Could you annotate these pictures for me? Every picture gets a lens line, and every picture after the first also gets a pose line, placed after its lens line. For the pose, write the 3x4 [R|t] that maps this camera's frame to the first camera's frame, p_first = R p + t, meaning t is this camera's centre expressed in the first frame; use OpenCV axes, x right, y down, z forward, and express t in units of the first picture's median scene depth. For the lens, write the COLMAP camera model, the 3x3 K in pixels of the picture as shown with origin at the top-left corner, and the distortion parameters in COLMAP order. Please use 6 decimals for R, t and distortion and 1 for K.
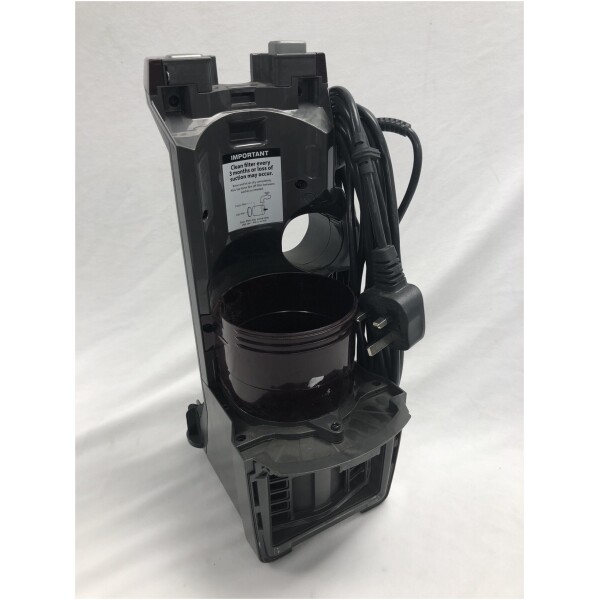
lens RADIAL K [[469.8, 0, 300.0], [0, 469.8, 300.0], [0, 0, 1]] dist [-0.000236, -0.000896]
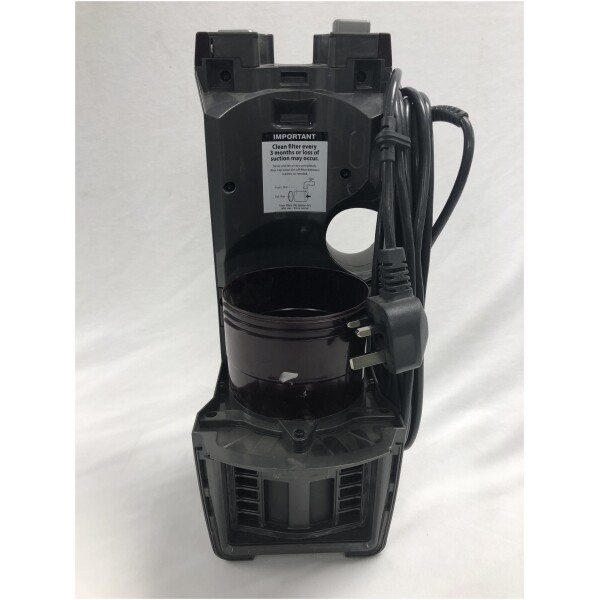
lens RADIAL K [[486.8, 0, 300.0], [0, 486.8, 300.0], [0, 0, 1]] dist [0.002389, 0.000483]
pose [[0.895076, 0.210819, -0.392932, 0.363712], [-0.231715, 0.972766, -0.005919, 0.023060], [0.380983, 0.096346, 0.919549, 0.110659]]
